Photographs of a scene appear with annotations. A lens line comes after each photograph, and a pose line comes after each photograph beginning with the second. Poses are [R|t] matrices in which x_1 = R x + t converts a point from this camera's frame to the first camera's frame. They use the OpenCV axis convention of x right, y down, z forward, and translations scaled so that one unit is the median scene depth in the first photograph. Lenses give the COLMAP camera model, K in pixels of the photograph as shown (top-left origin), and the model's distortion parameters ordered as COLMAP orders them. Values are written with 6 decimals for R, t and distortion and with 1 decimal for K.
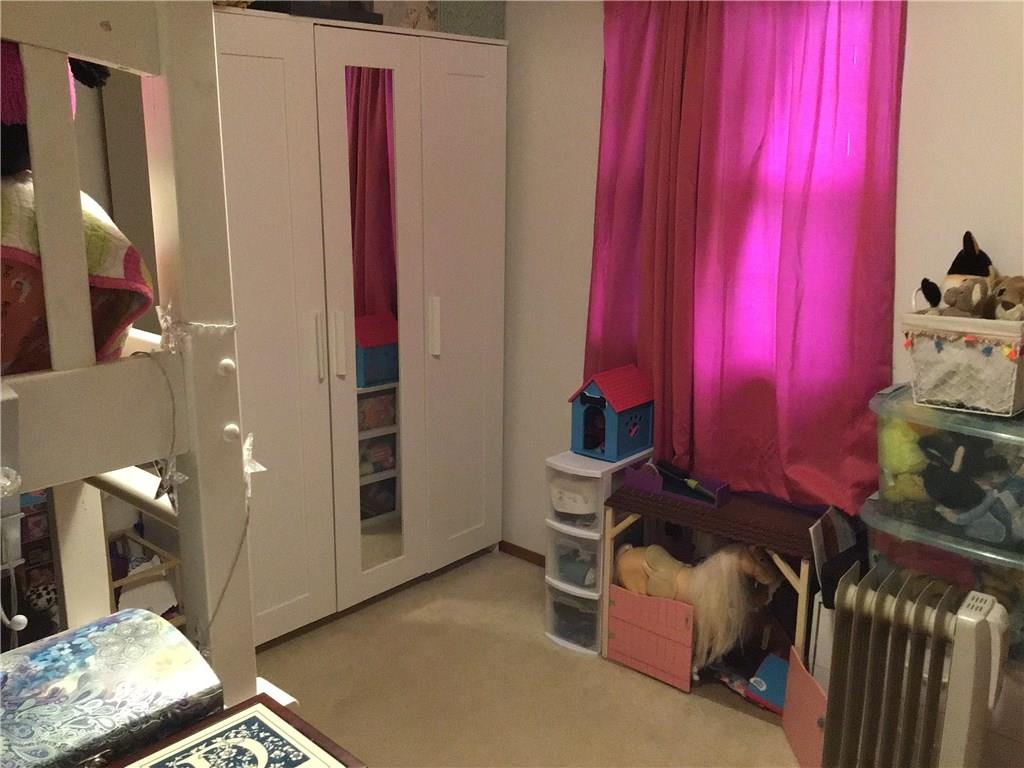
lens RADIAL K [[933.4, 0, 539.8], [0, 933.4, 379.4], [0, 0, 1]] dist [0.099454, -0.170522]
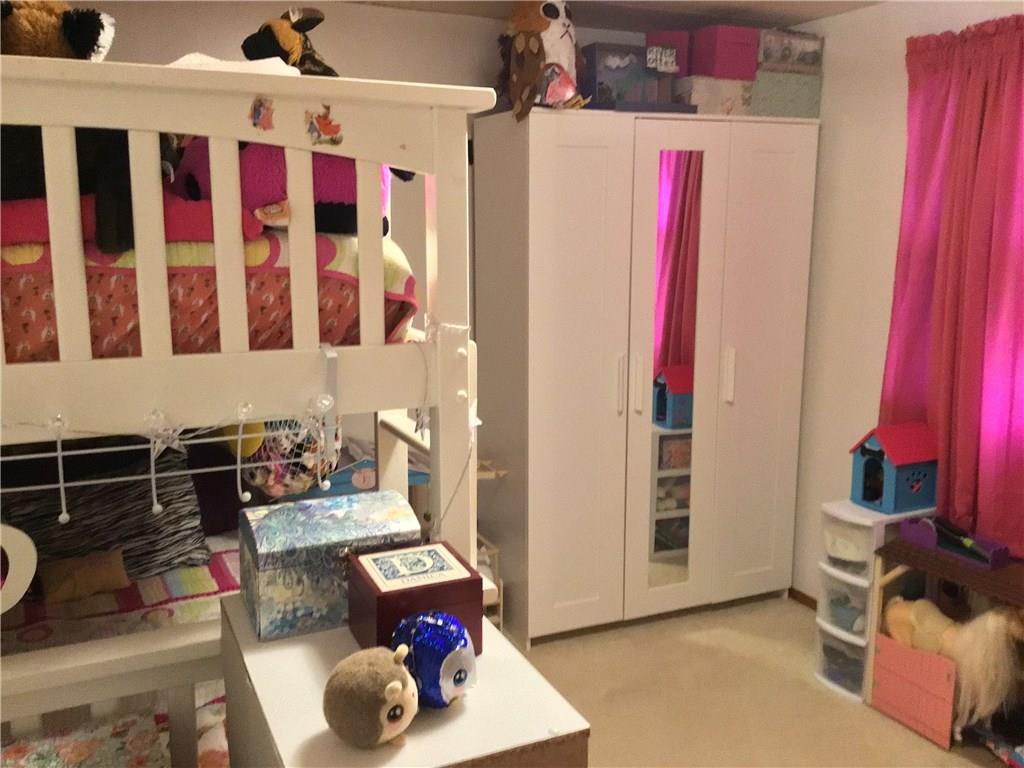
lens RADIAL K [[933.4, 0, 539.8], [0, 933.4, 379.4], [0, 0, 1]] dist [0.099454, -0.170522]
pose [[0.922058, 0.054095, -0.383252, 0.115836], [-0.081932, 0.995025, -0.056672, 0.031788], [0.378280, 0.083656, 0.921904, -0.115080]]
